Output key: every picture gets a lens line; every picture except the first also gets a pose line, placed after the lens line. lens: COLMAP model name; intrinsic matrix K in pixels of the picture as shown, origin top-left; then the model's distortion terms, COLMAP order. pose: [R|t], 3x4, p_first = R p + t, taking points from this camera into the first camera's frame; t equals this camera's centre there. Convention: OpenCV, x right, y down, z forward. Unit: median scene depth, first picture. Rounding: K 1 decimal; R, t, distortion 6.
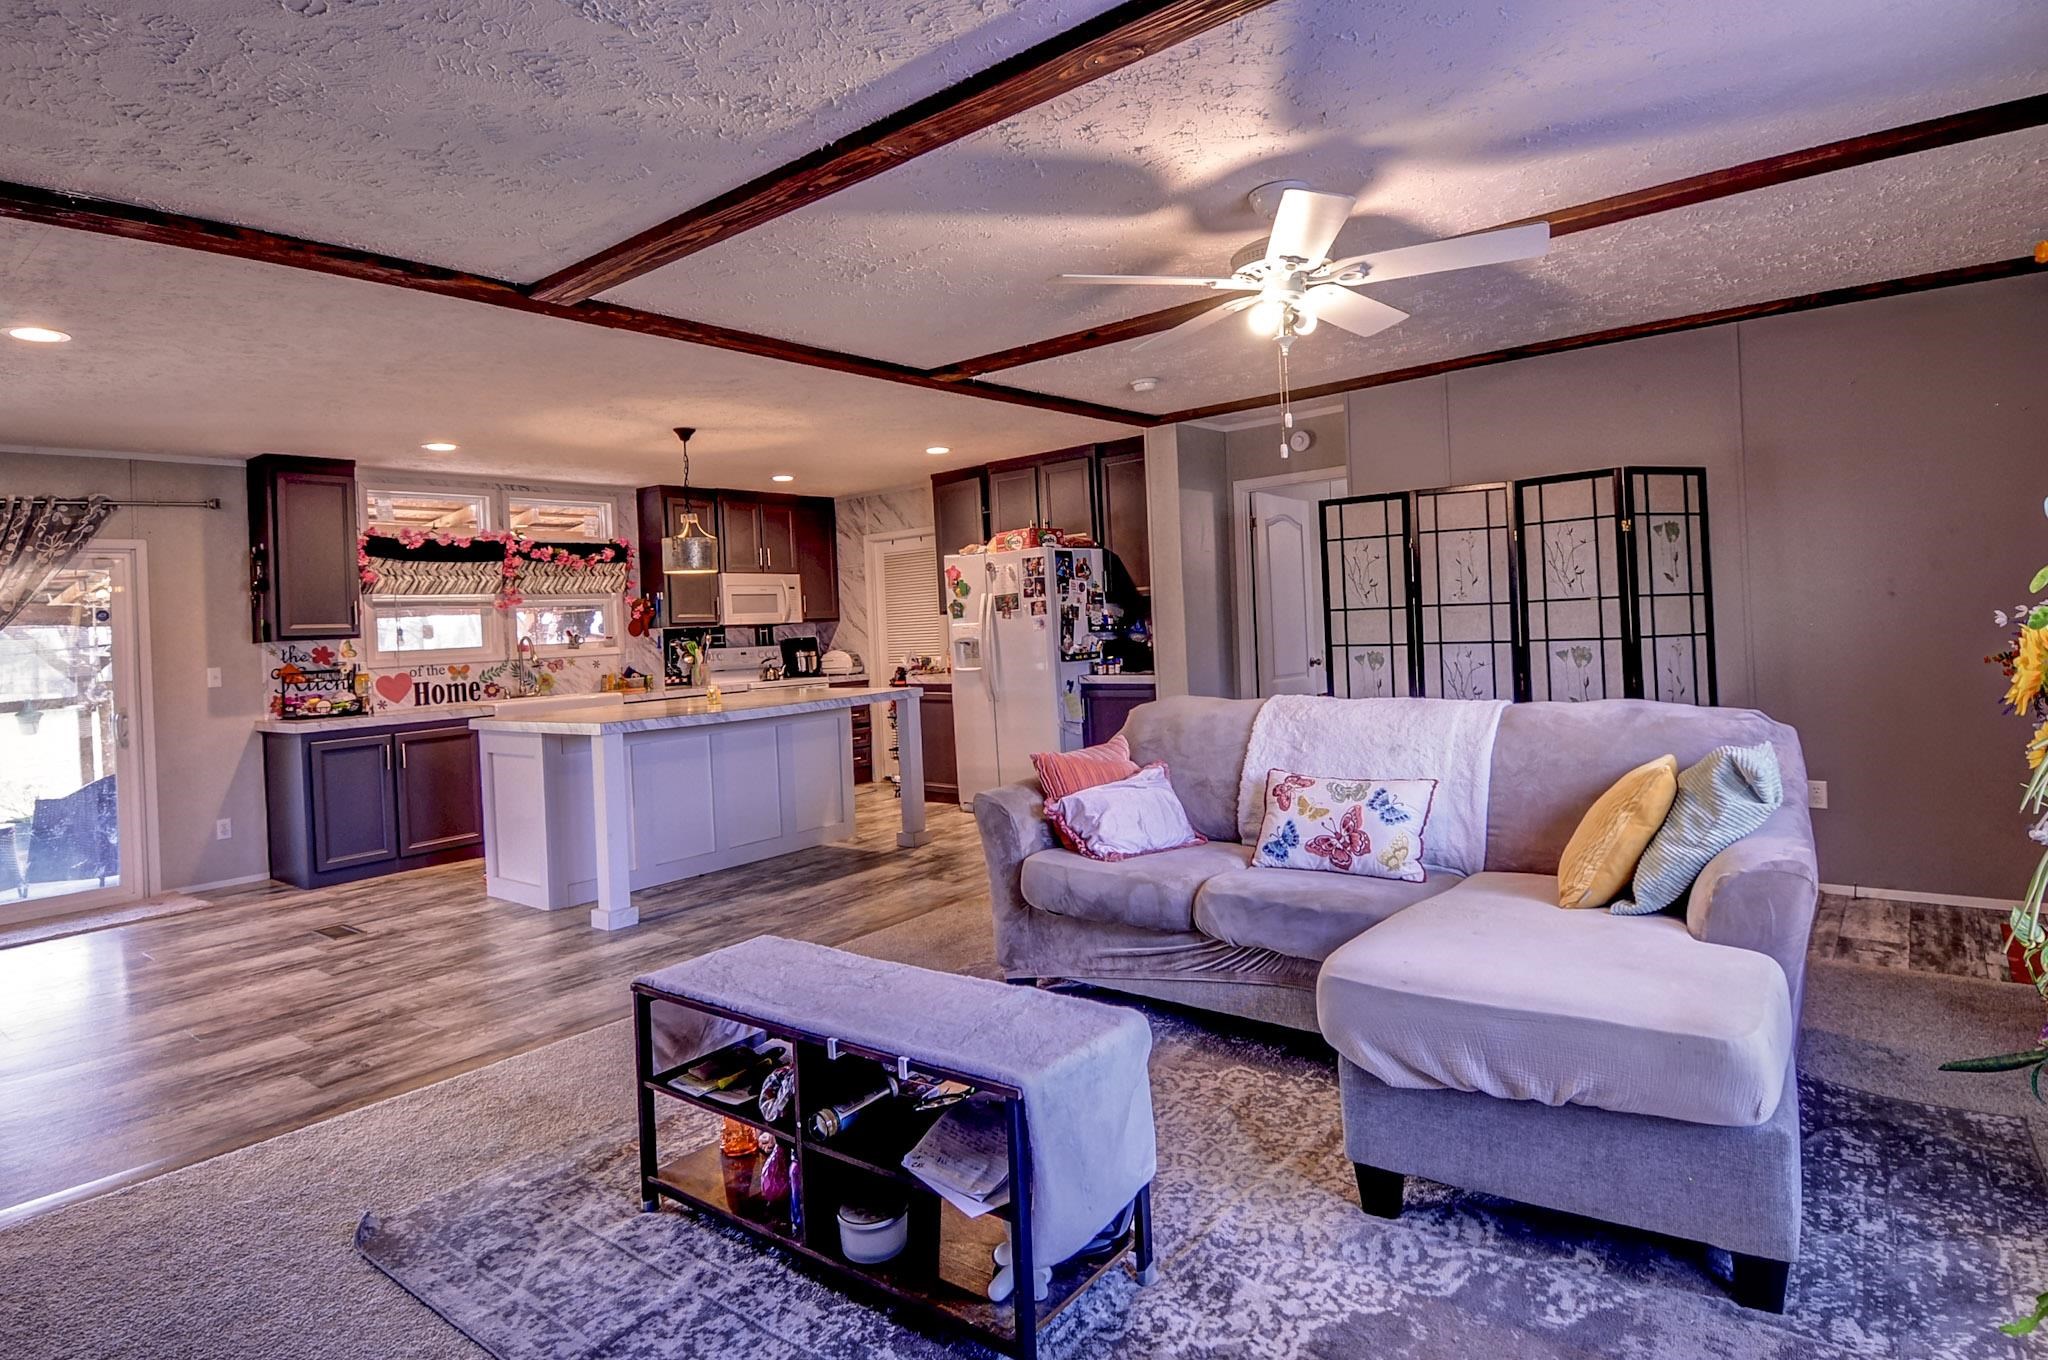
lens RADIAL K [[1088.7, 0, 1053.0], [0, 1088.7, 618.3], [0, 0, 1]] dist [0.020910, -0.036083]
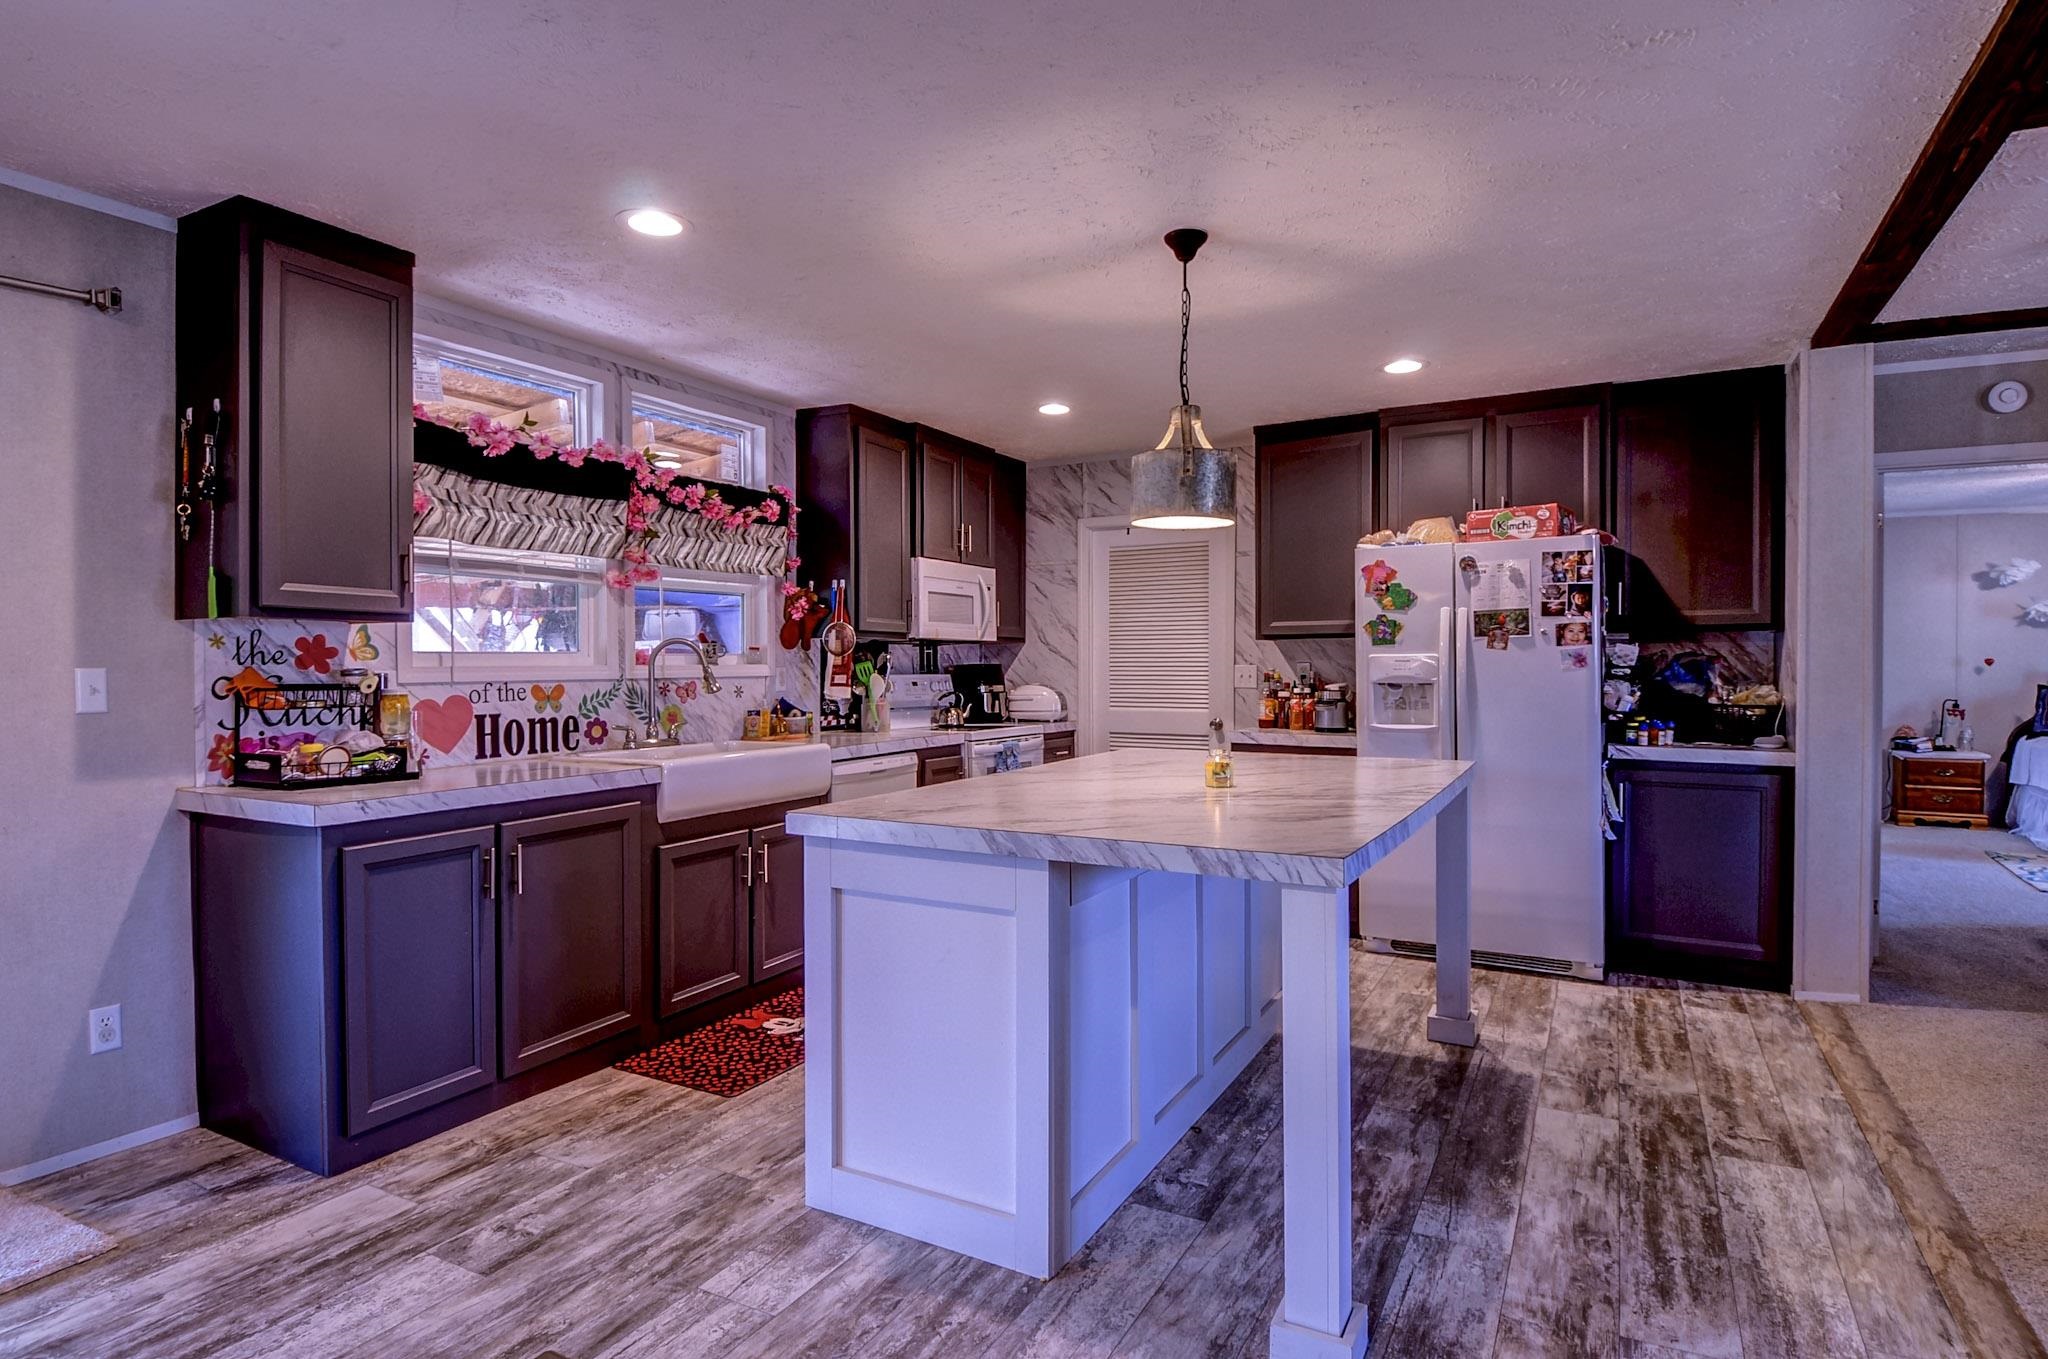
lens RADIAL K [[1073.6, 0, 1022.2], [0, 1073.6, 677.3], [0, 0, 1]] dist [0.045576, -0.050622]
pose [[0.985675, 0.045815, 0.162312, -0.398006], [-0.048262, 0.998772, 0.011163, 0.021909], [-0.161601, -0.018836, 0.986676, 0.429085]]
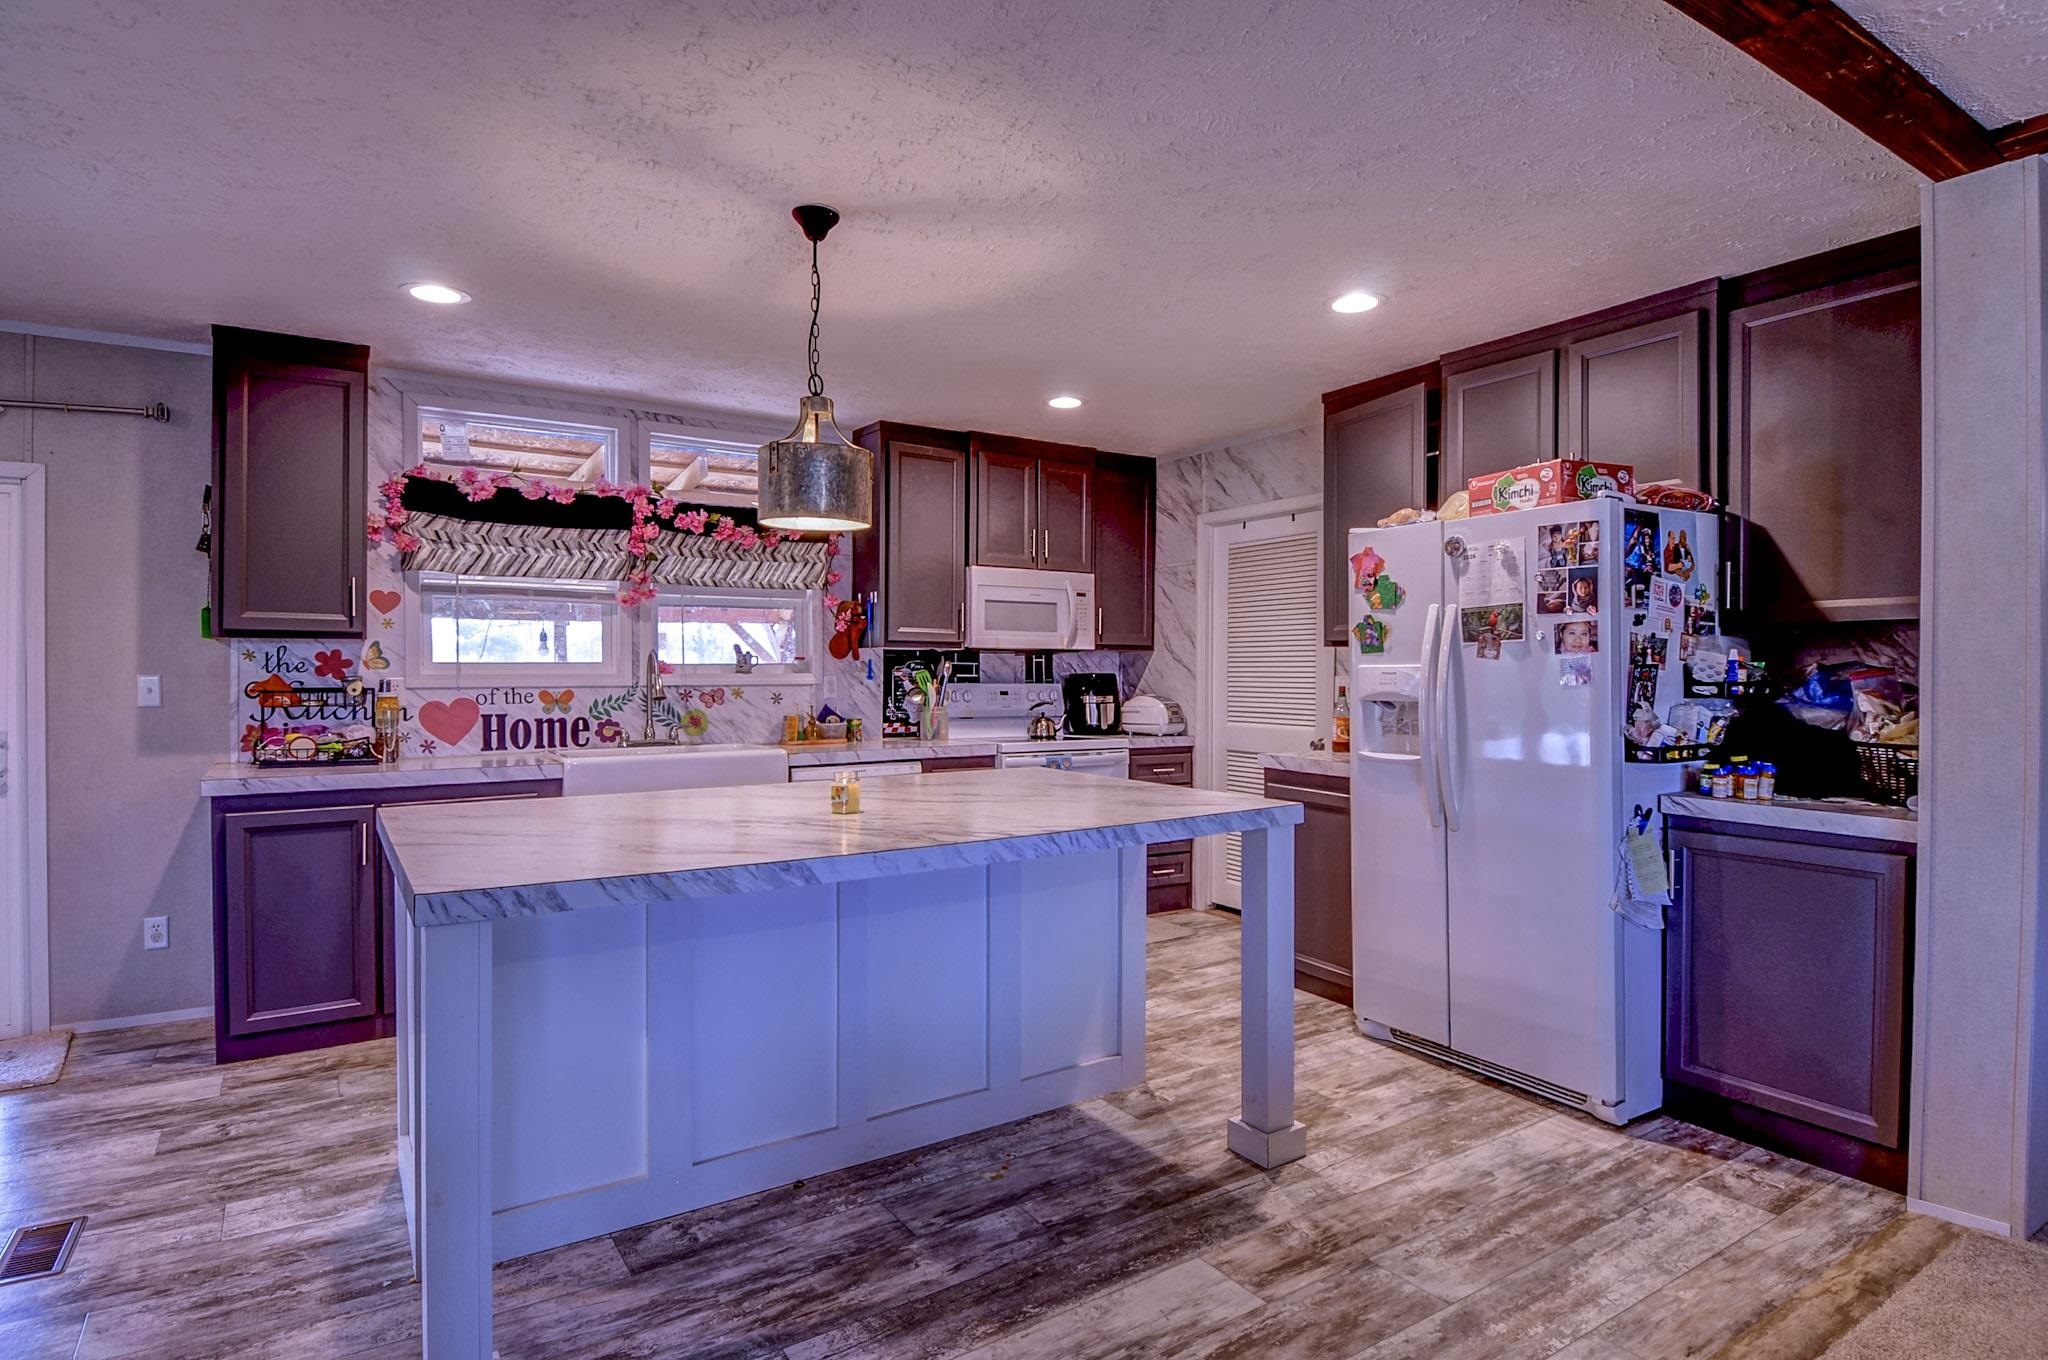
lens RADIAL K [[1067.2, 0, 1035.3], [0, 1067.2, 677.2], [0, 0, 1]] dist [0.042229, -0.045896]
pose [[0.945953, 0.053799, -0.319811, -0.076989], [-0.046755, 0.998466, 0.029669, 0.003697], [0.320916, -0.013112, 0.947017, 0.492278]]
